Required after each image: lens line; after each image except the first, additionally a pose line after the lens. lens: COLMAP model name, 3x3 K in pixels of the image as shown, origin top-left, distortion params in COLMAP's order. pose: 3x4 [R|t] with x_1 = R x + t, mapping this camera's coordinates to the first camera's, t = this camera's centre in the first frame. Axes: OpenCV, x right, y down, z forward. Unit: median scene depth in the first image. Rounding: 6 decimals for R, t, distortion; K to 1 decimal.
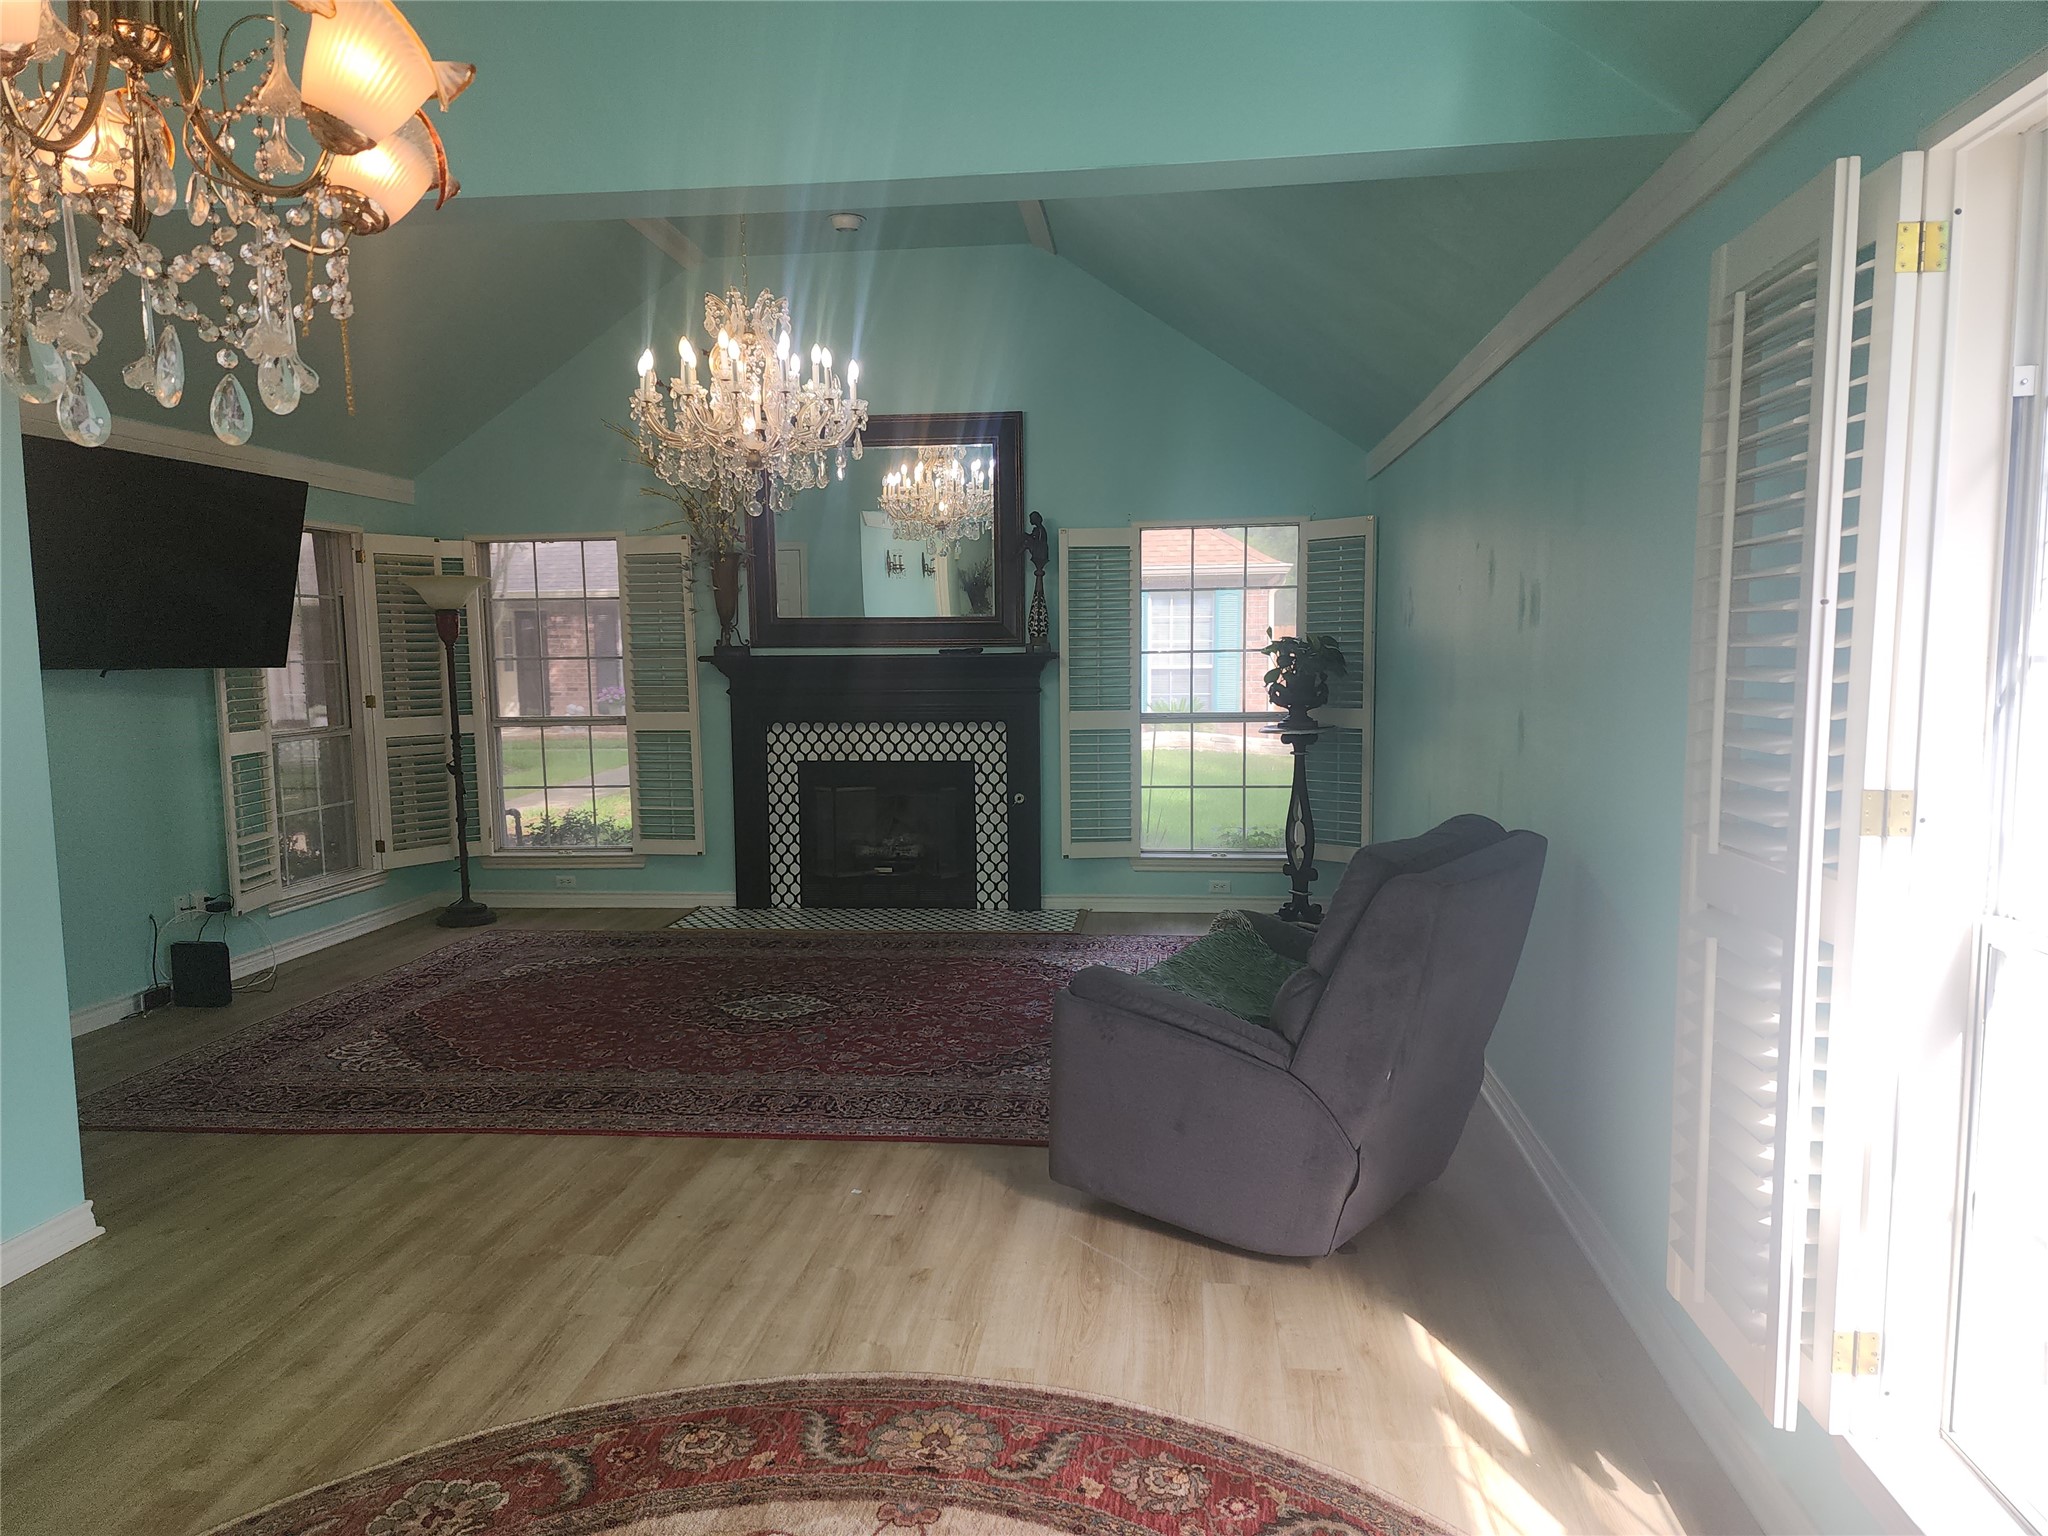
lens RADIAL K [[1370.9, 0, 1038.3], [0, 1370.9, 797.2], [0, 0, 1]] dist [0.085794, -0.074290]
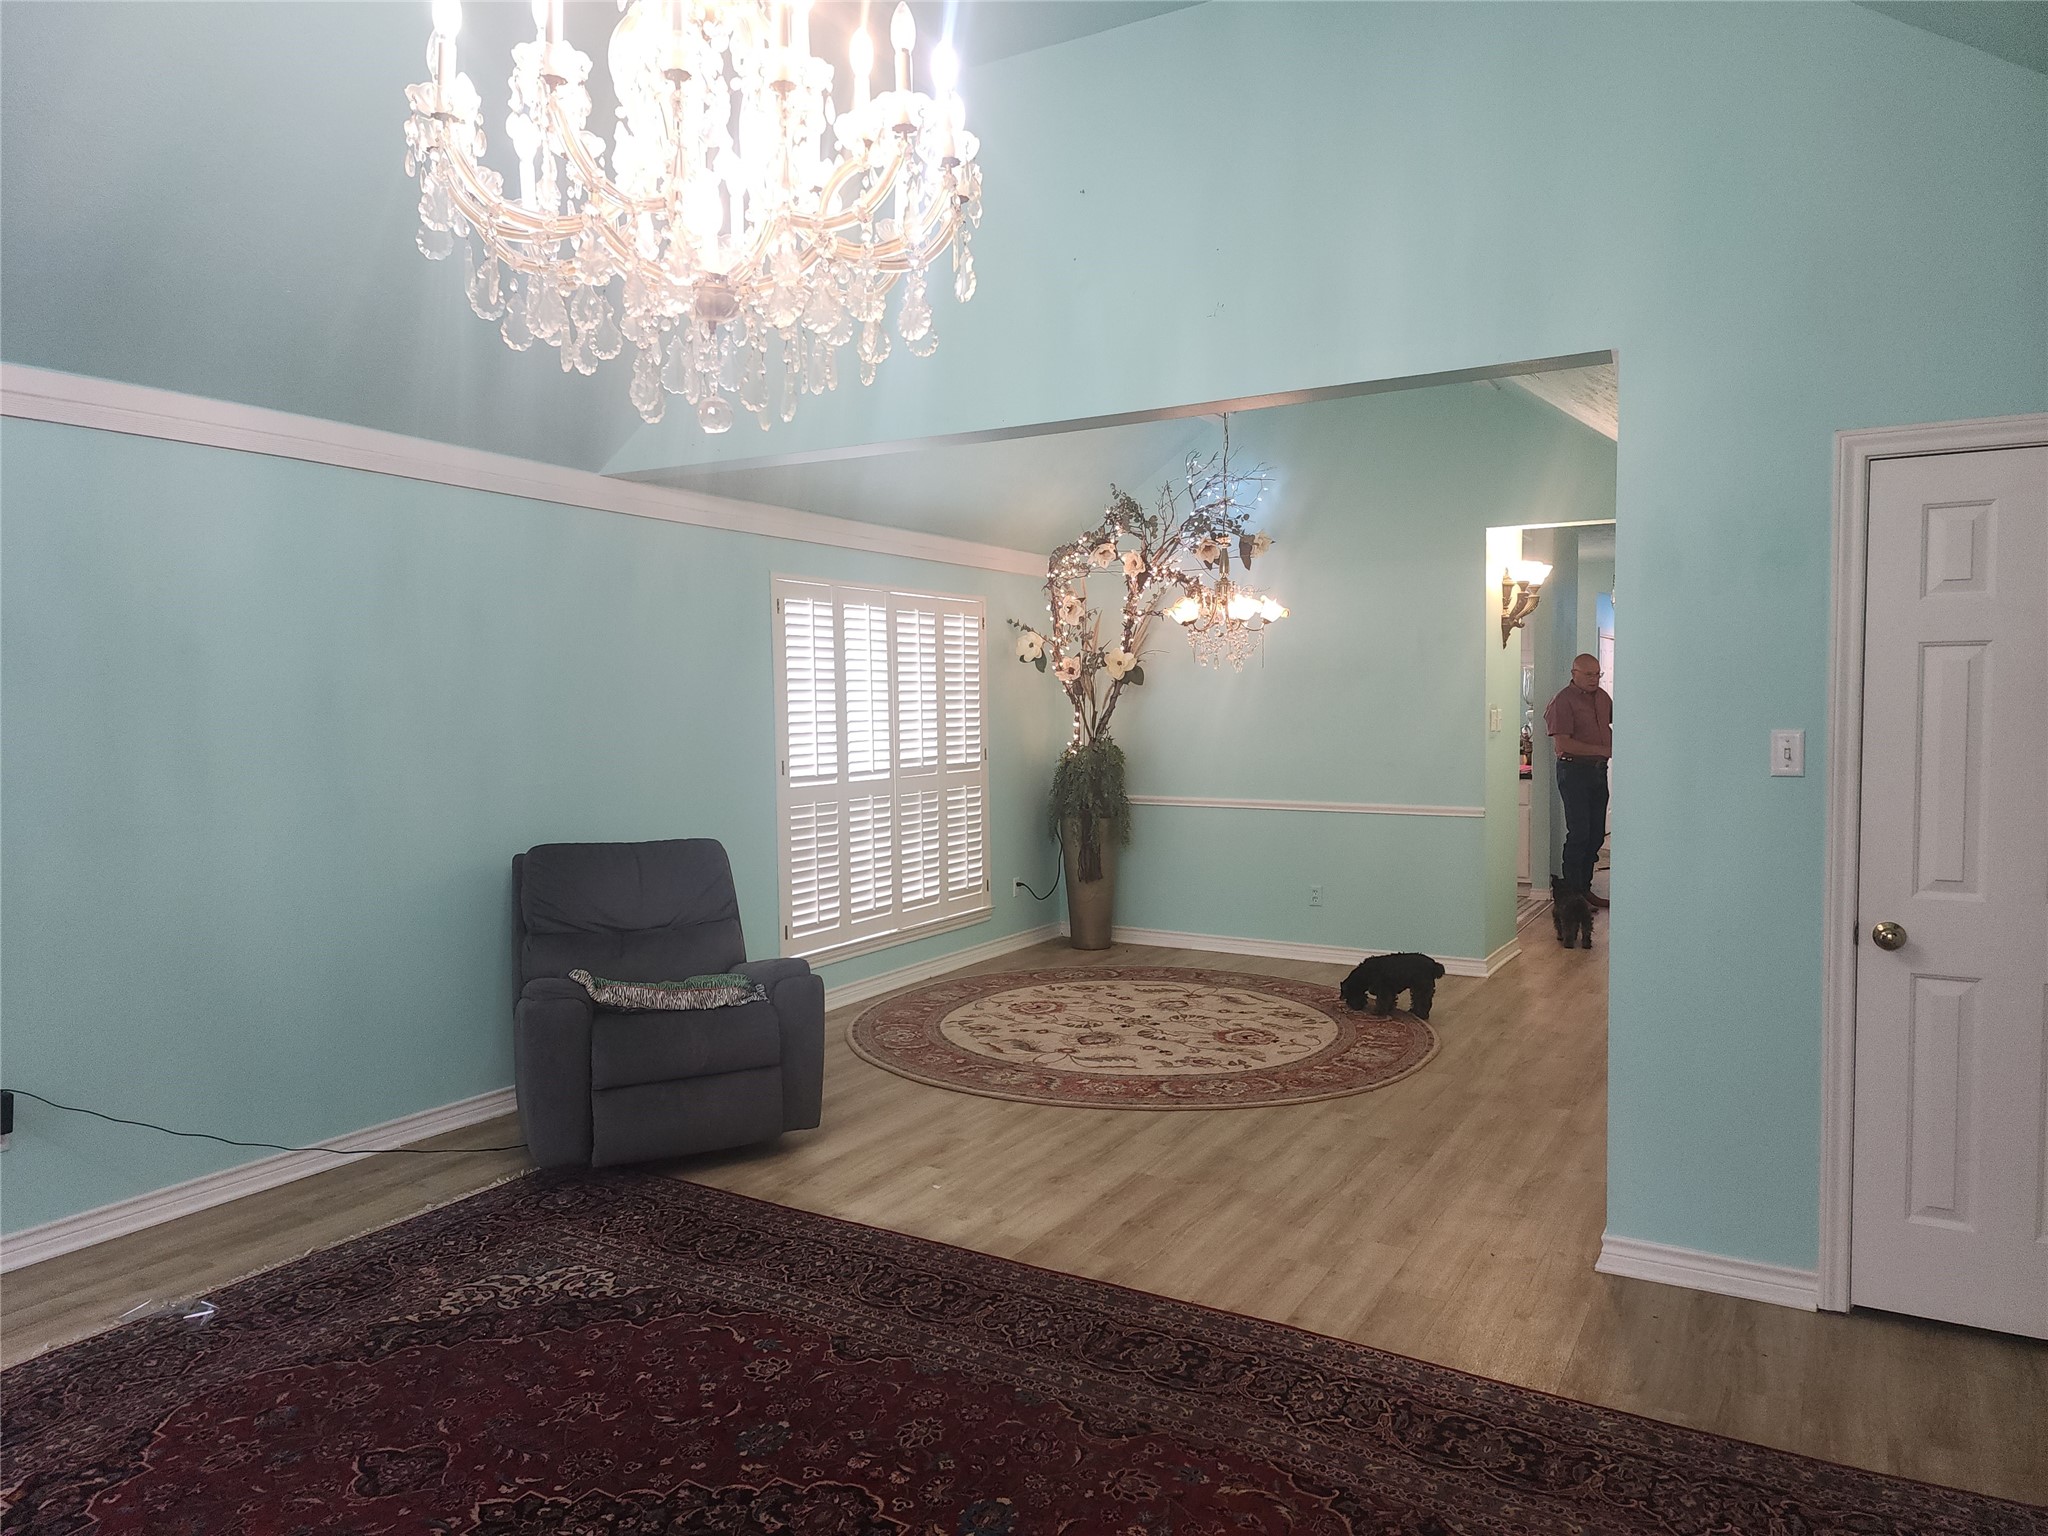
lens RADIAL K [[1370.9, 0, 1023.4], [0, 1370.9, 767.6], [0, 0, 1]] dist [0.085794, -0.074290]
pose [[-0.911797, -0.002742, 0.410633, -0.334887], [0.062994, 0.987208, 0.146467, -0.112720], [-0.405782, 0.159415, -0.899960, 0.974422]]
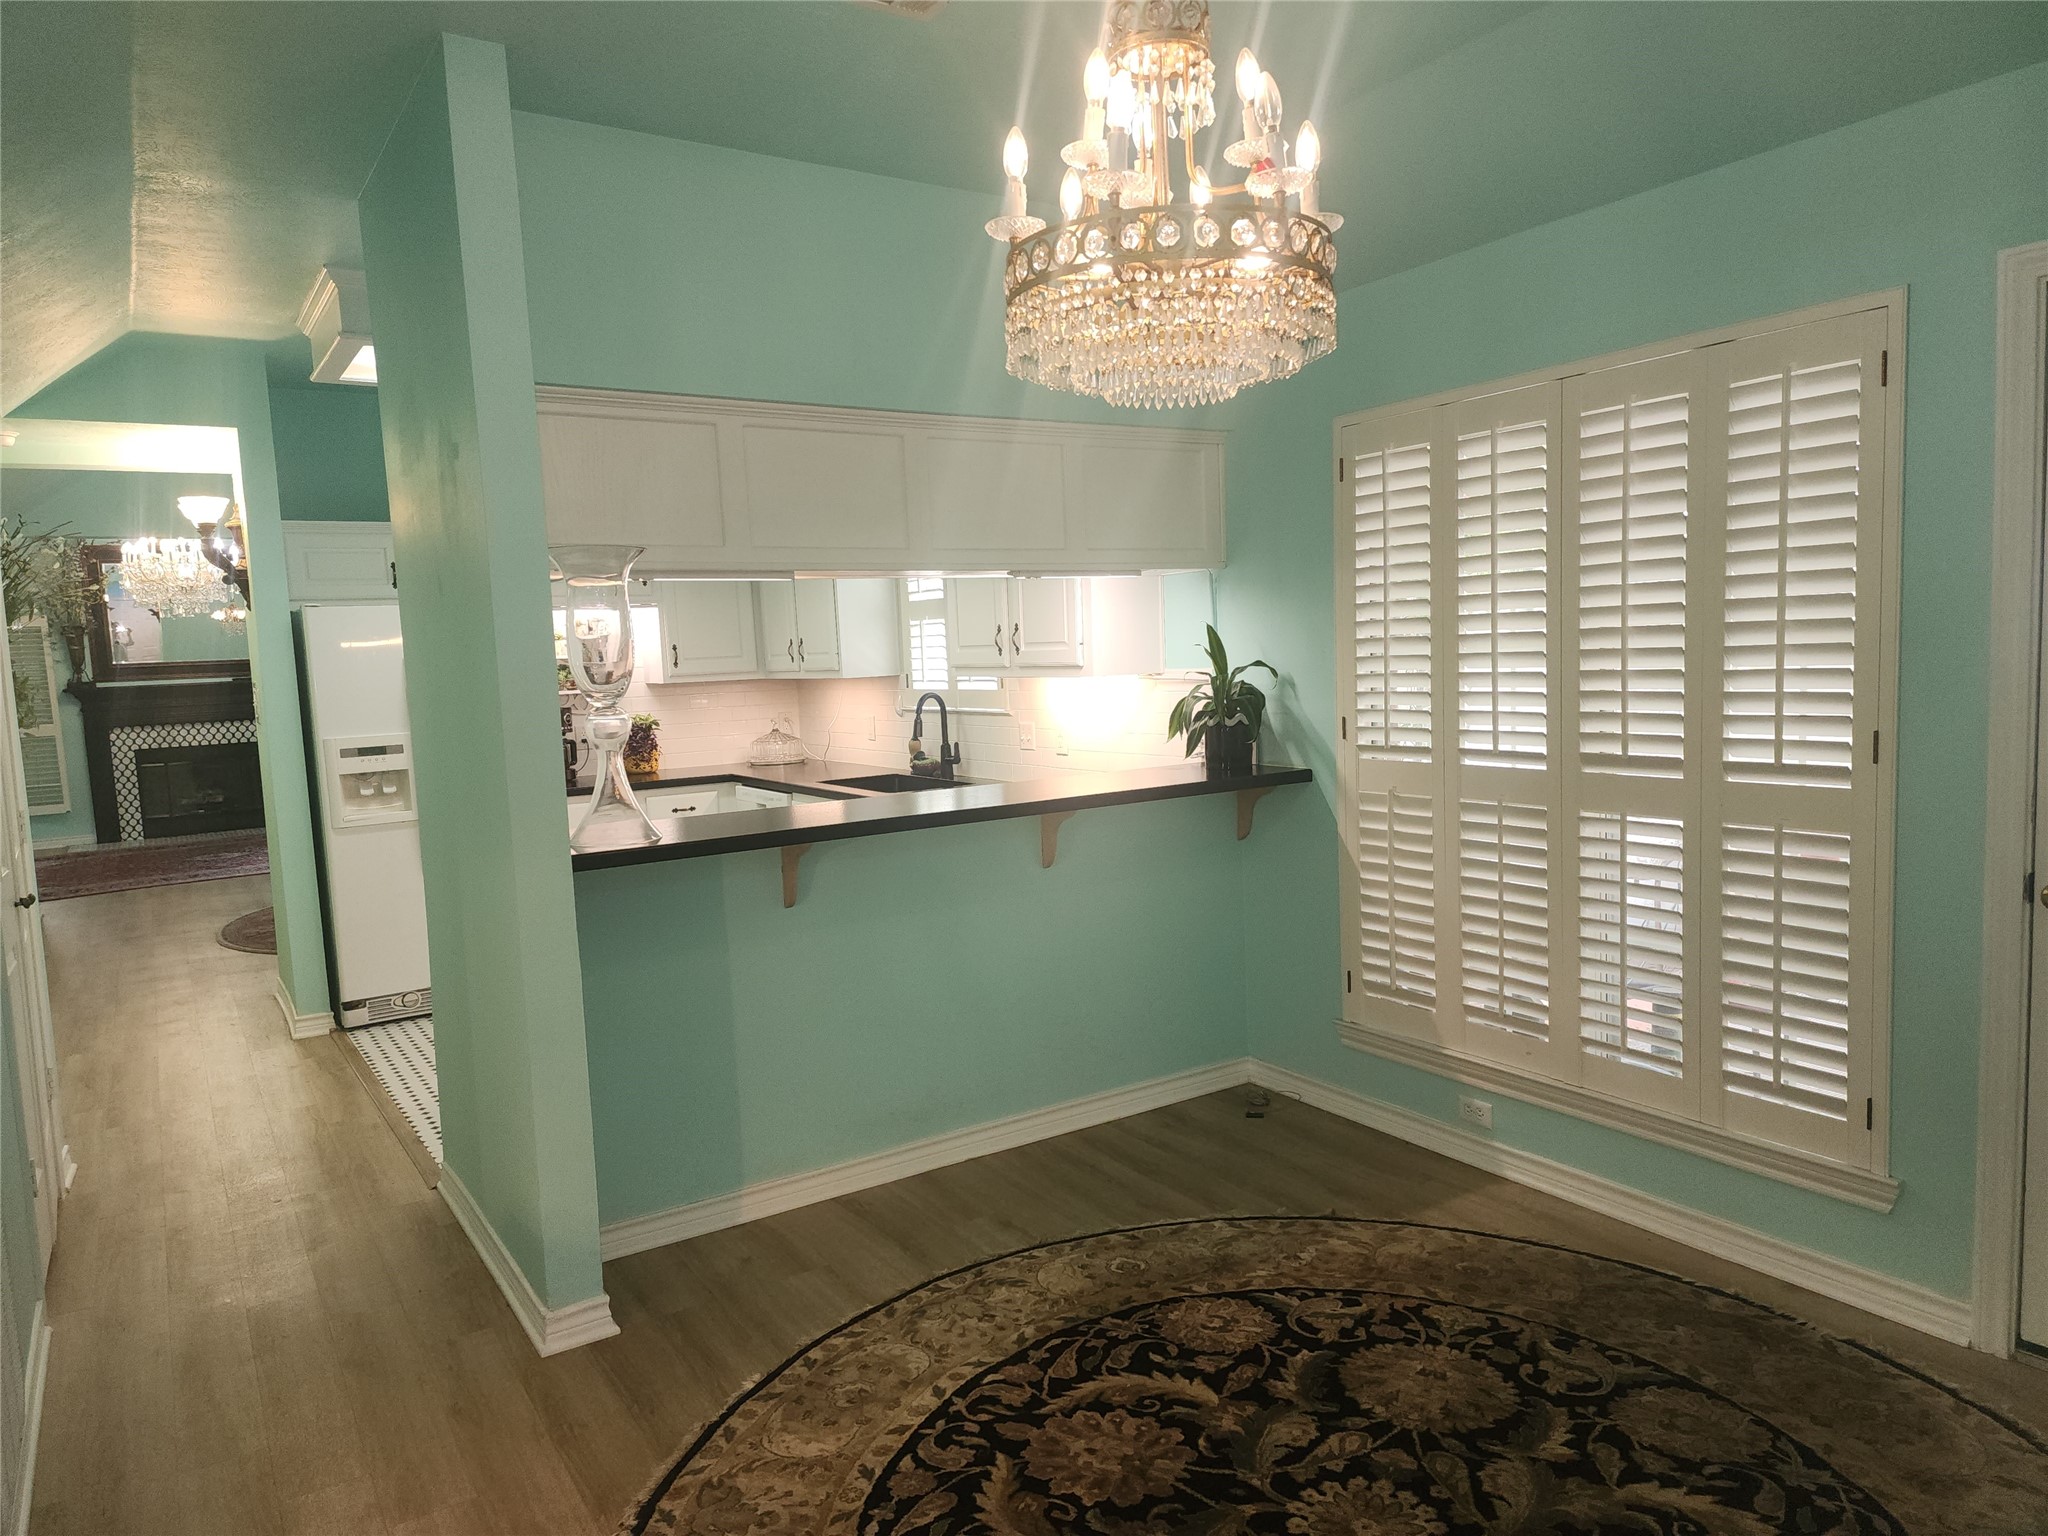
lens RADIAL K [[1370.9, 0, 1021.5], [0, 1370.9, 779.7], [0, 0, 1]] dist [0.085794, -0.074290]
pose [[0.781084, -0.088325, 0.618147, -0.395843], [0.103646, 0.994552, 0.011142, 0.103412], [-0.615764, 0.055366, 0.785983, -0.998831]]
